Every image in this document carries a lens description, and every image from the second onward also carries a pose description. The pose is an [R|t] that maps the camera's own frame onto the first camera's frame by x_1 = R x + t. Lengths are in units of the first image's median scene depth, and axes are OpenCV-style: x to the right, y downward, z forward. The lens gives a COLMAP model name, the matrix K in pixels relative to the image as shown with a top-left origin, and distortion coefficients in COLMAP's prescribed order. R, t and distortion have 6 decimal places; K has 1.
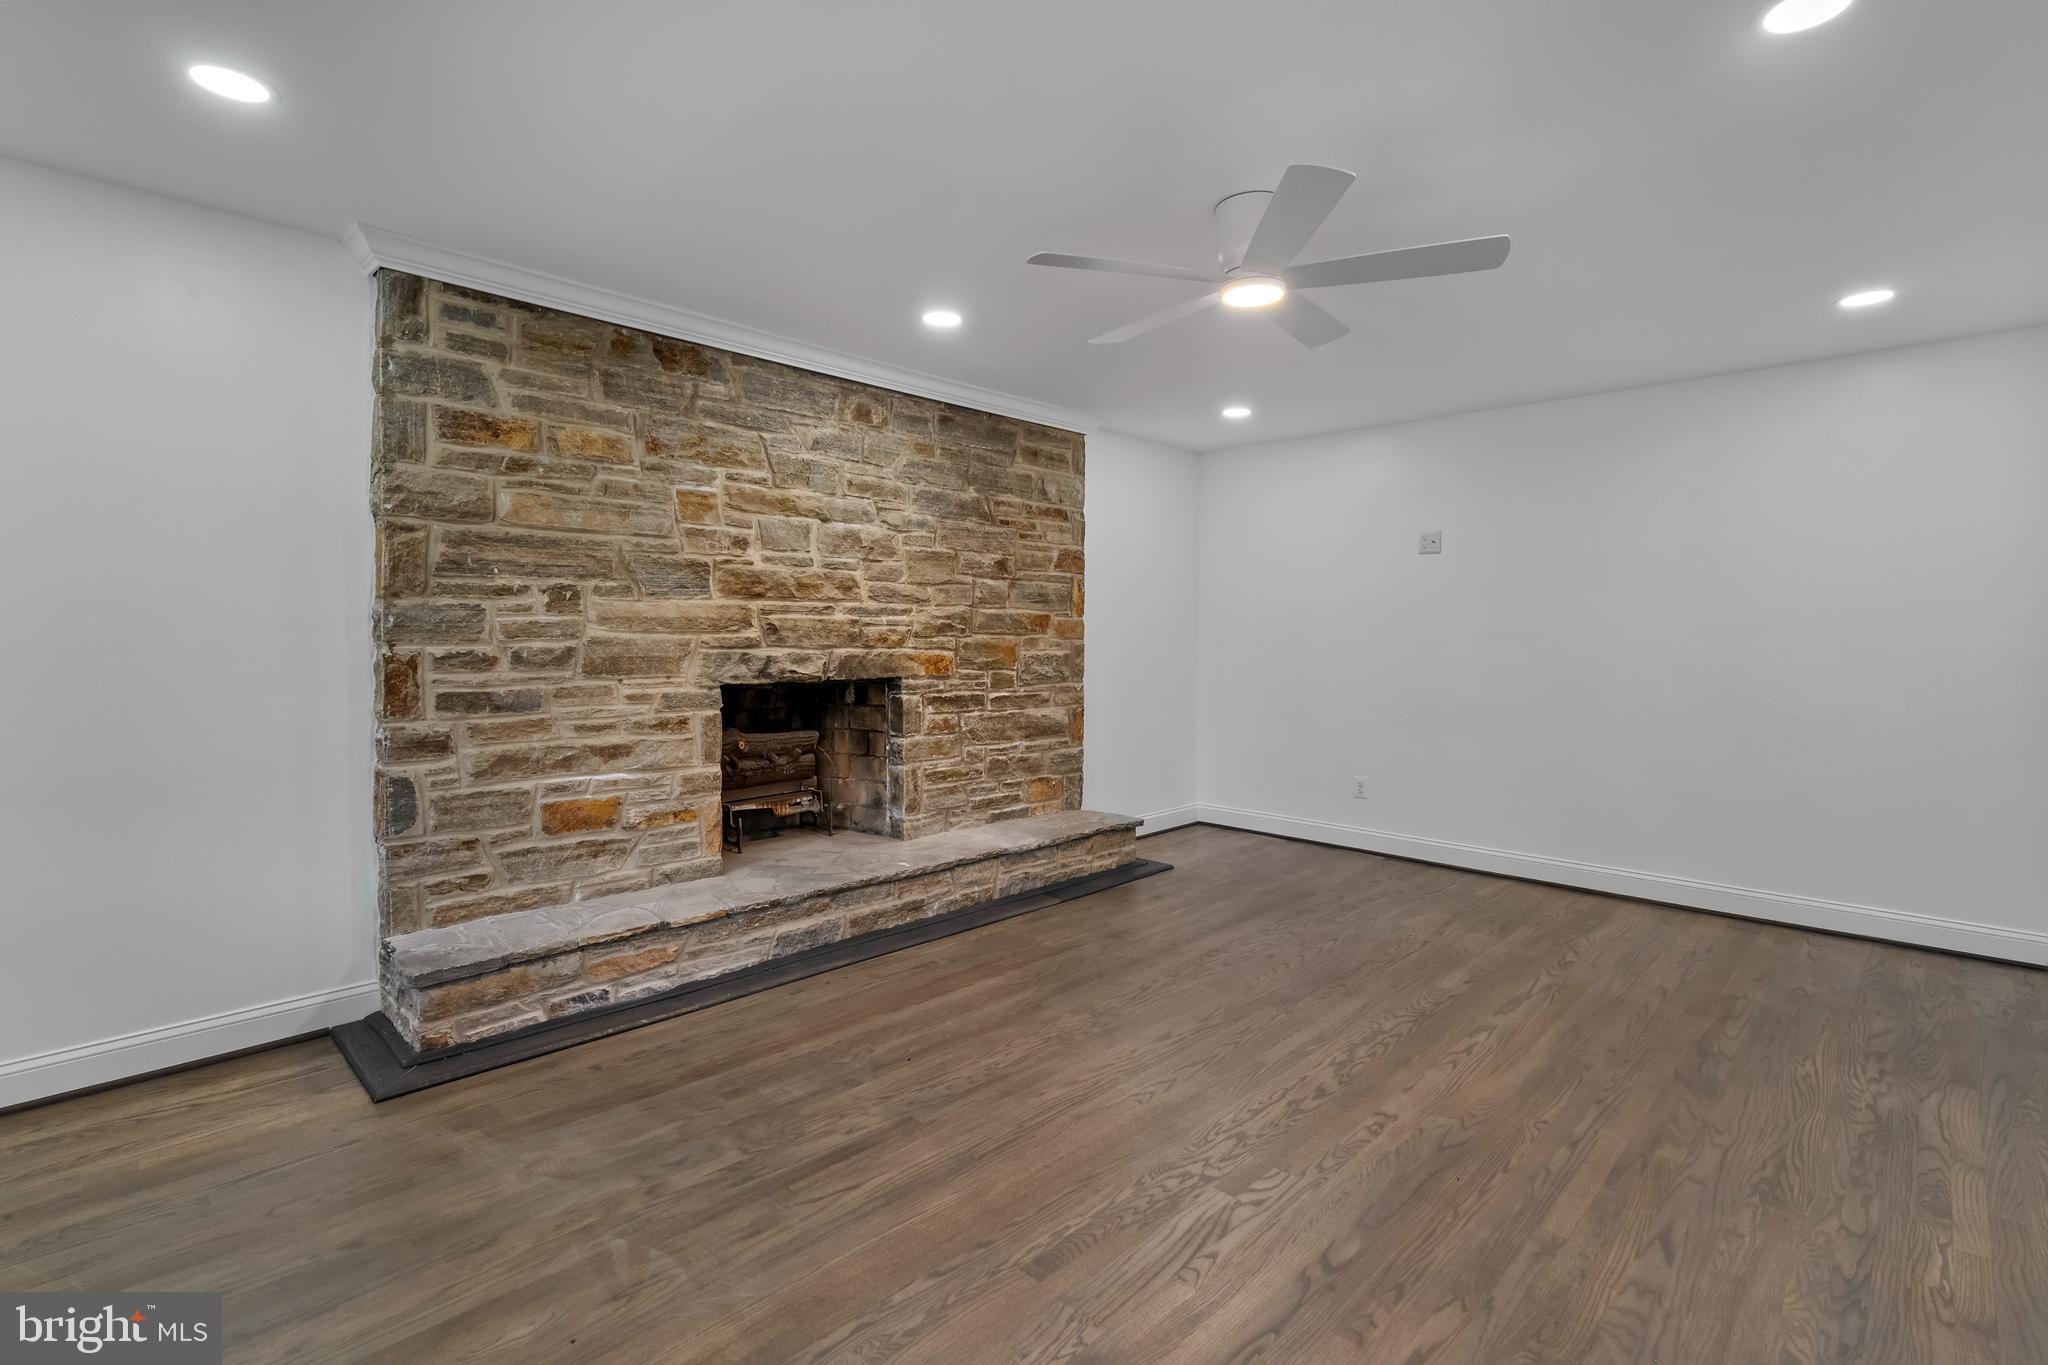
lens RADIAL K [[937.0, 0, 1033.7], [0, 937.0, 643.8], [0, 0, 1]] dist [-0.011650, 0.001688]
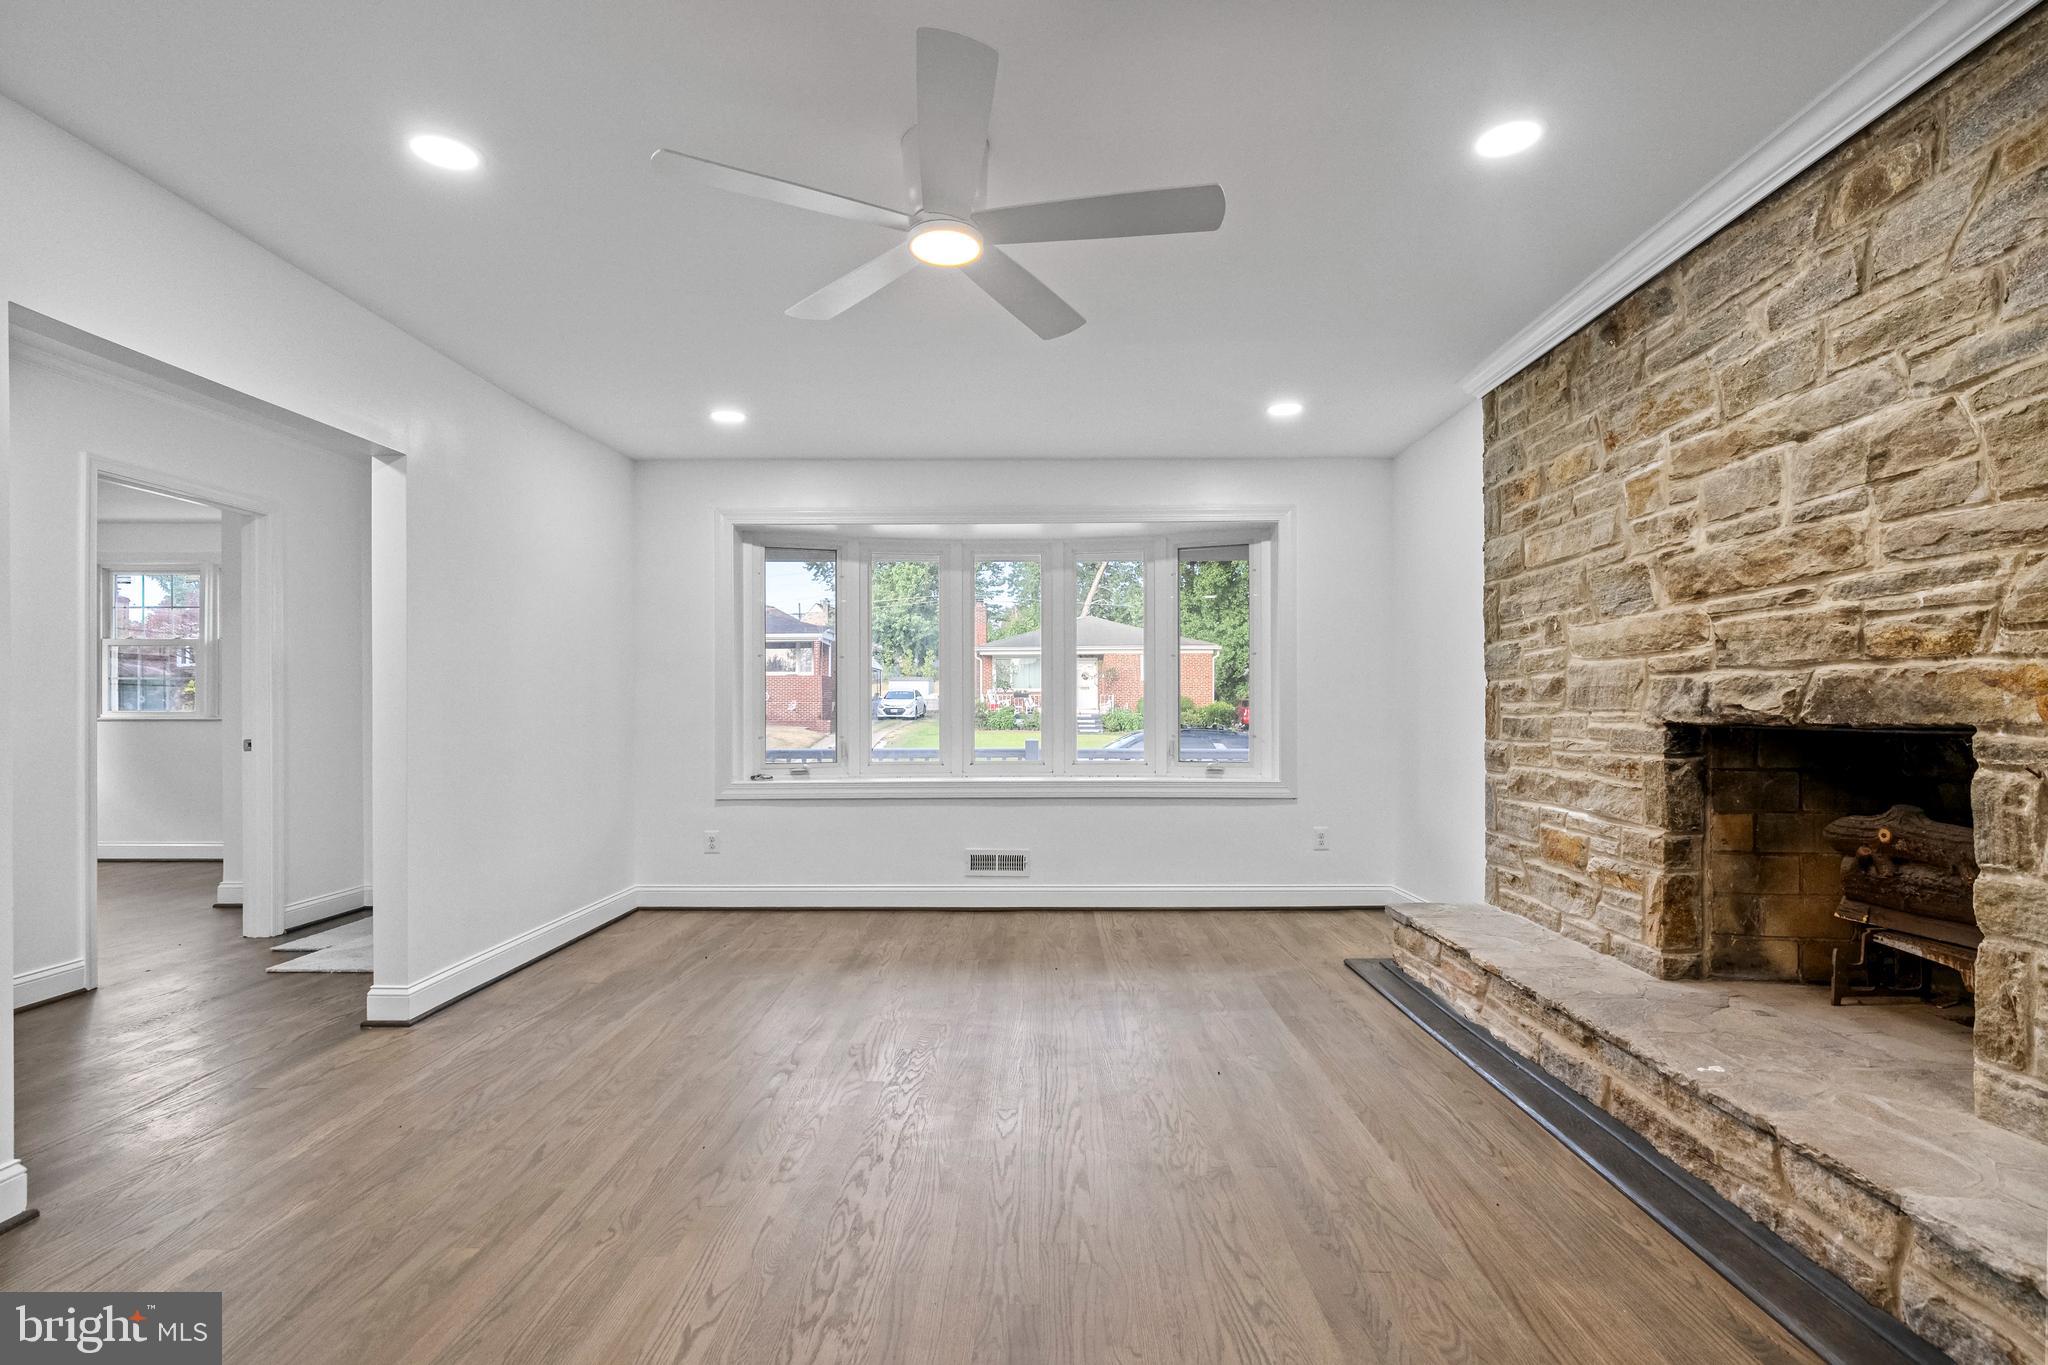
lens RADIAL K [[937.0, 0, 1026.3], [0, 937.0, 696.5], [0, 0, 1]] dist [-0.011650, 0.001688]
pose [[-0.727874, -0.010760, -0.685627, 0.523575], [-0.001982, 0.999906, -0.013588, 0.032880], [0.685708, -0.008532, -0.727827, 1.151298]]
